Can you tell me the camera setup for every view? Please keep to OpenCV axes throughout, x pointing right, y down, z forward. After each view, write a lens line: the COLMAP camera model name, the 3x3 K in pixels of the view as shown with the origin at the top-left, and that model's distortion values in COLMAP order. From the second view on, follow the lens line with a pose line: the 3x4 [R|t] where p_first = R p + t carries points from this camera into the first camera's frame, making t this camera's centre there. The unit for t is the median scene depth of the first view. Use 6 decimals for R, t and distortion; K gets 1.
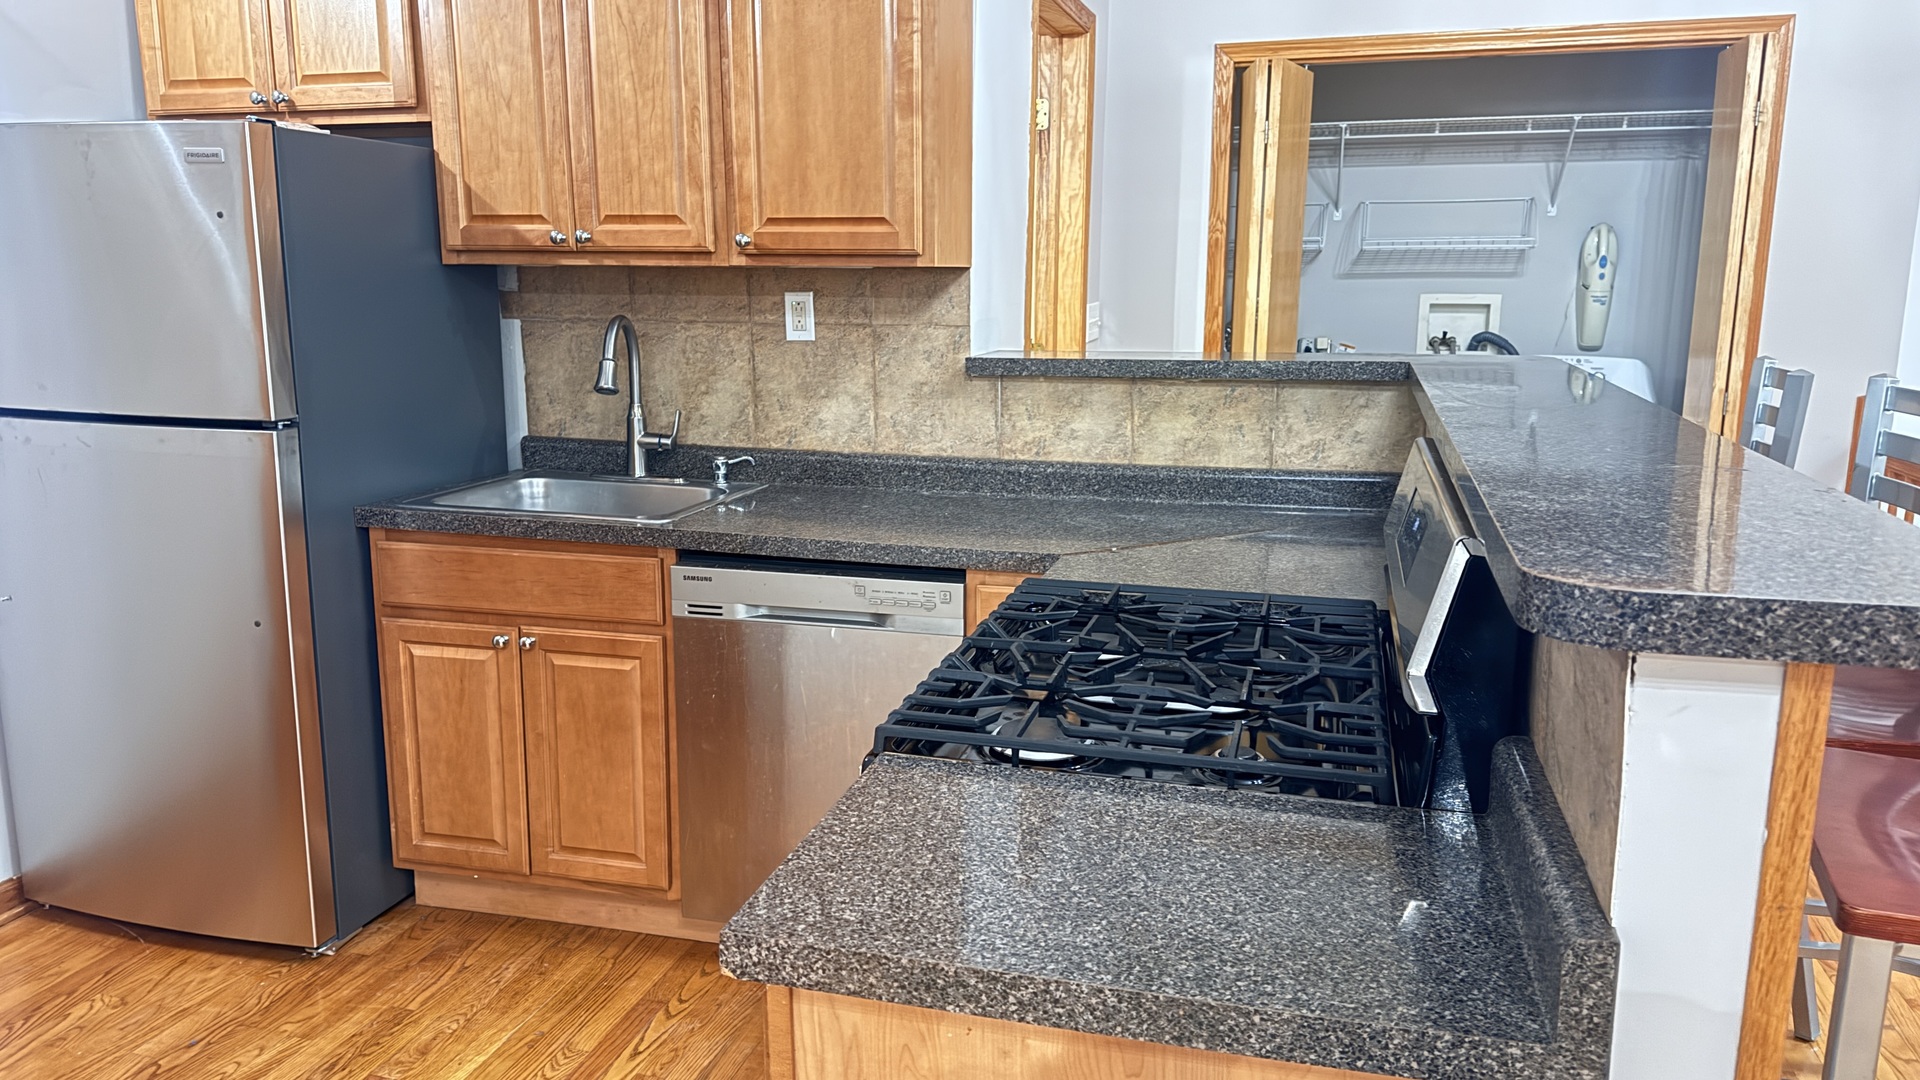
lens RADIAL K [[1347.5, 0, 953.7], [0, 1347.5, 555.6], [0, 0, 1]] dist [0.085894, -0.121092]
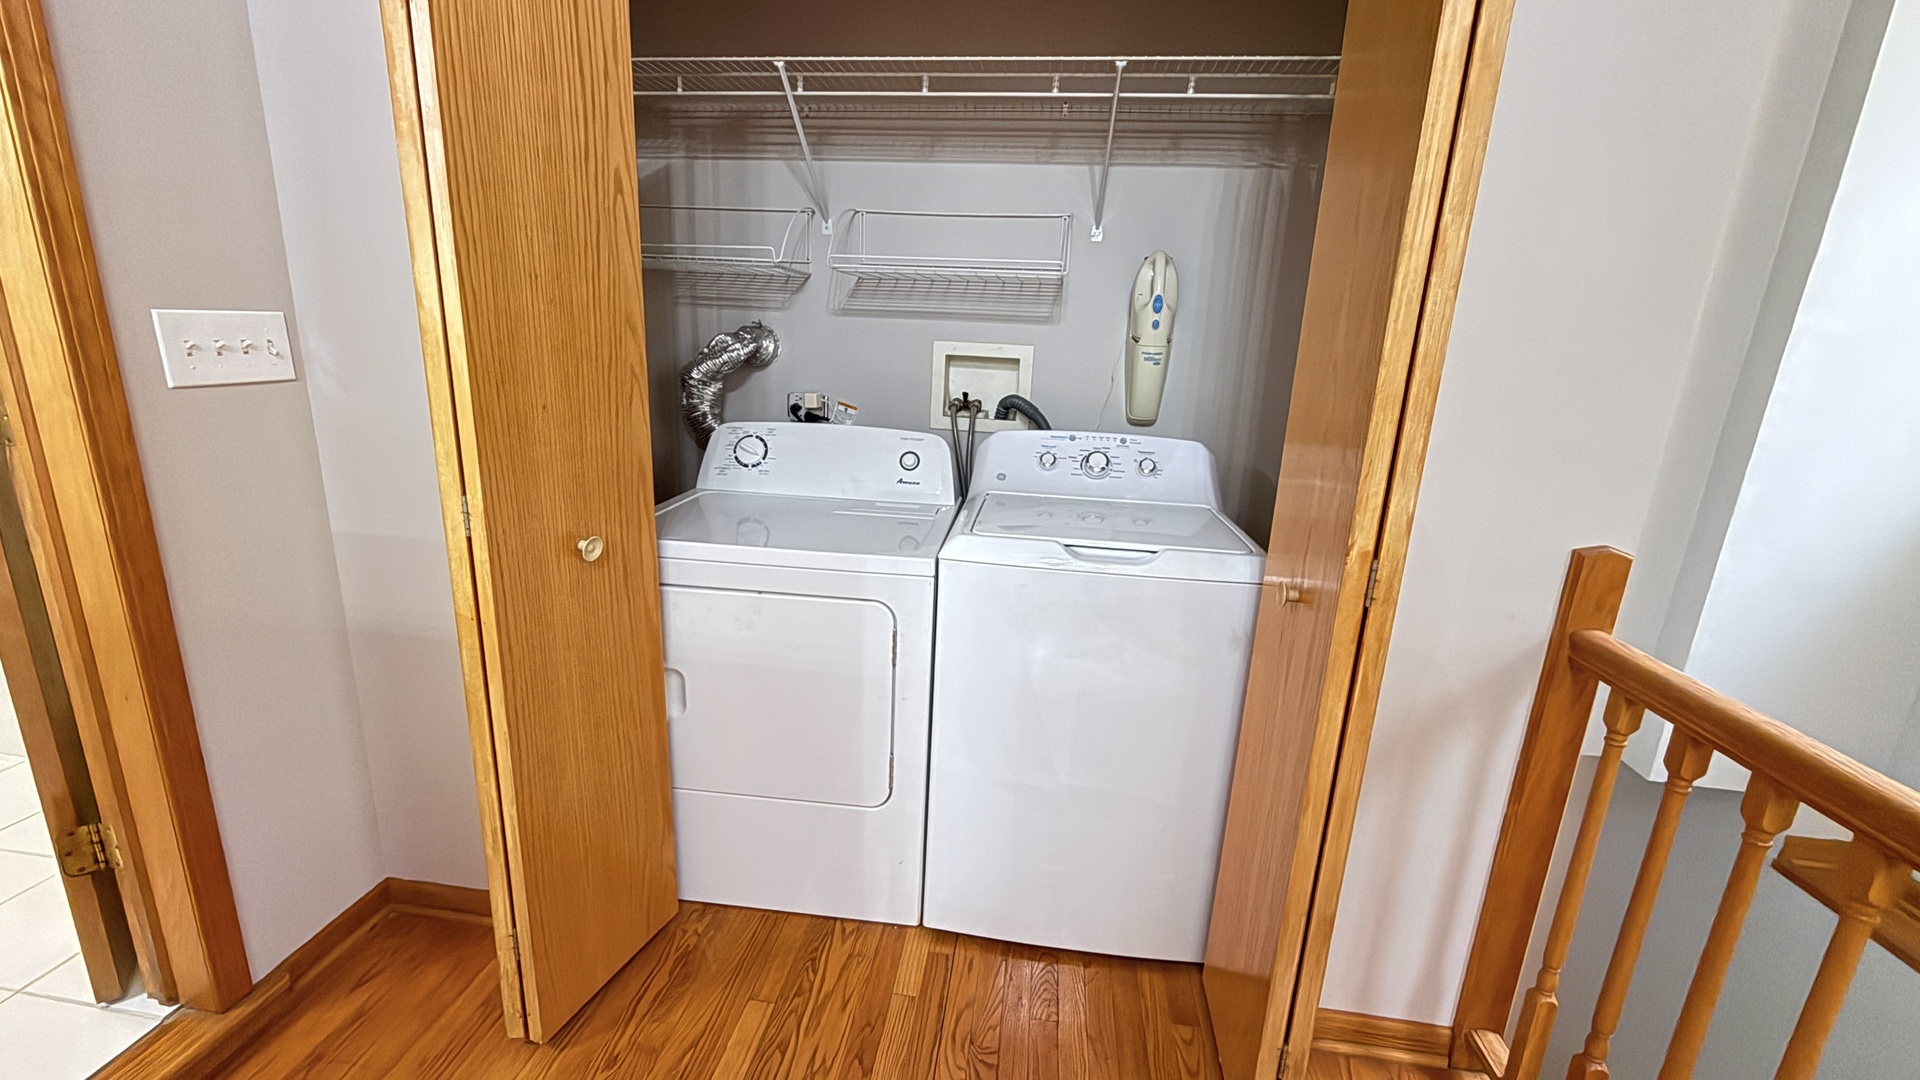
lens RADIAL K [[764.5, 0, 950.8], [0, 764.5, 535.7], [0, 0, 1]] dist [-0.001241, -0.000090]
pose [[0.989025, 0.009529, 0.147441, 0.513245], [-0.015756, 0.999030, 0.041125, -0.179792], [-0.146906, -0.042996, 0.988216, 1.018786]]
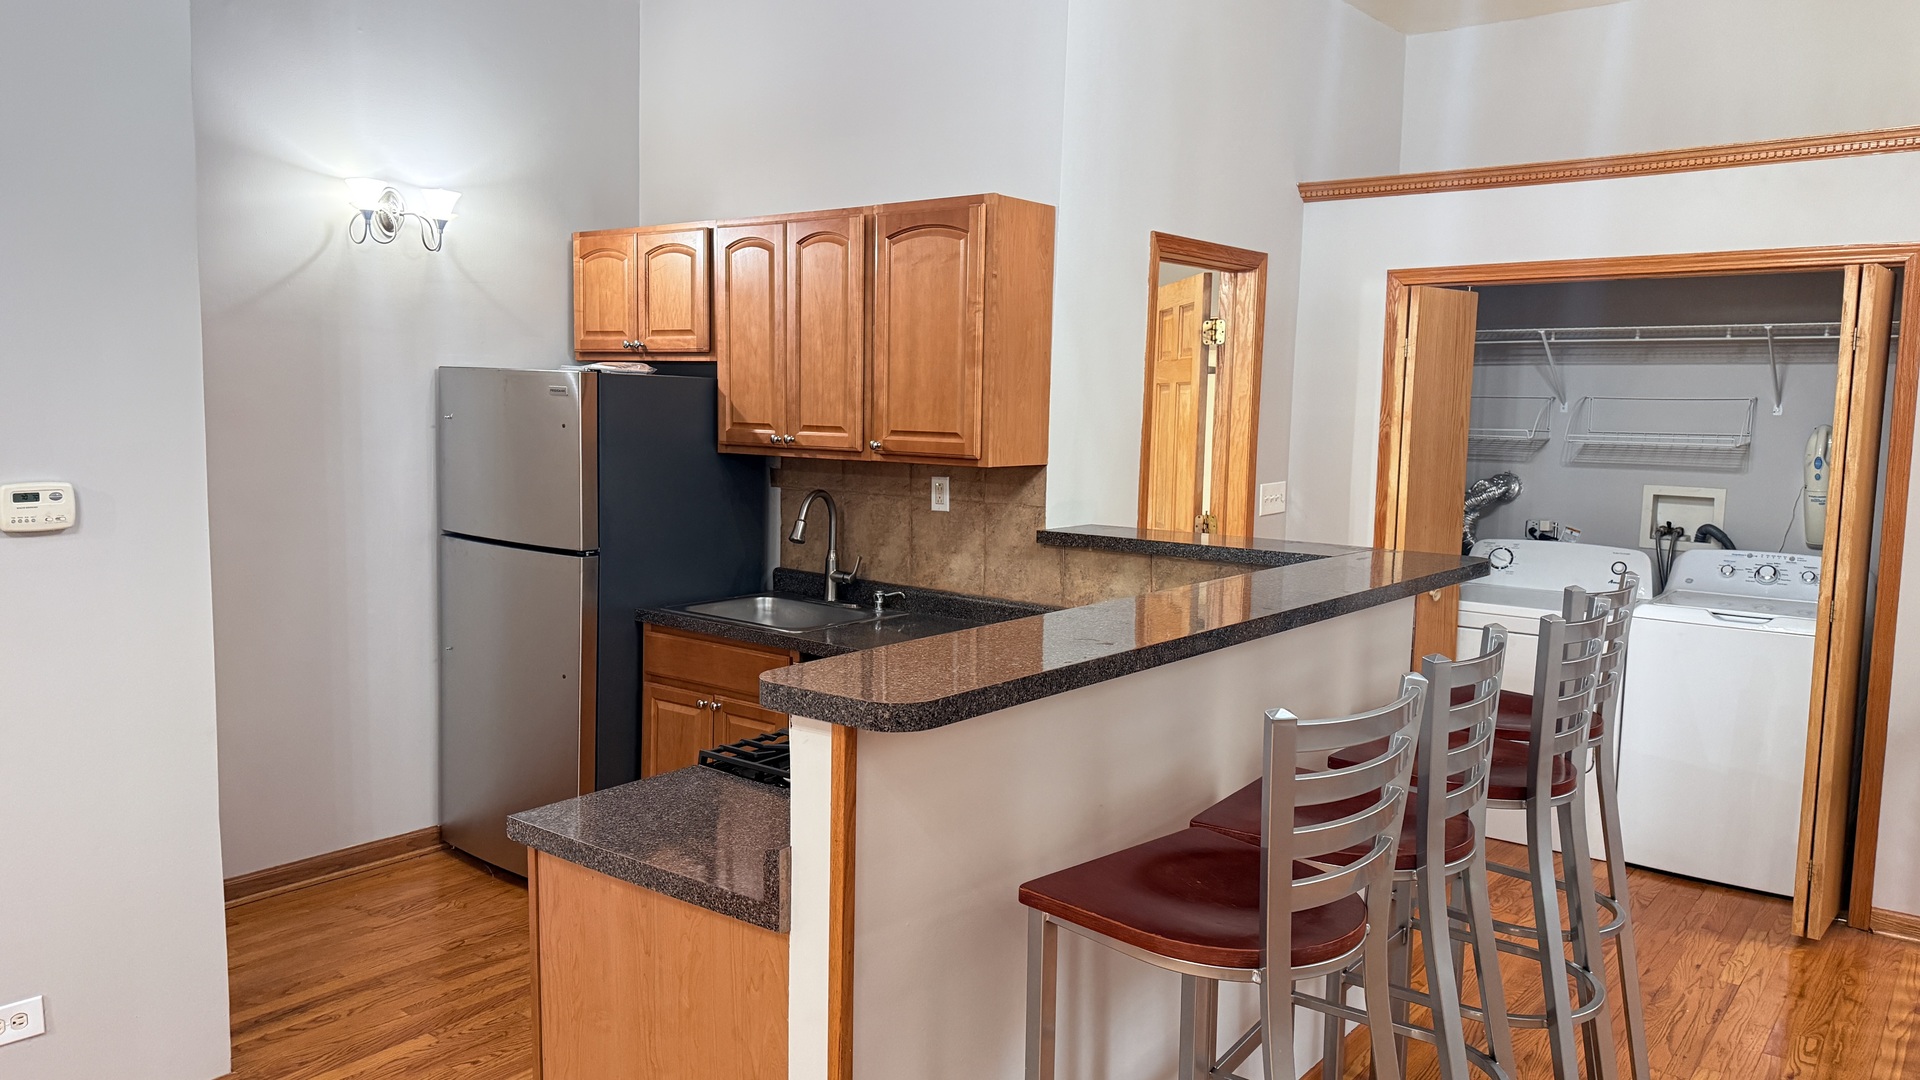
lens RADIAL K [[1347.5, 0, 957.2], [0, 1347.5, 547.2], [0, 0, 1]] dist [0.085894, -0.121092]
pose [[0.921194, 0.058836, -0.384630, 0.465073], [-0.097695, 0.991811, -0.082266, -0.012491], [0.376640, 0.113359, 0.919398, -0.271167]]
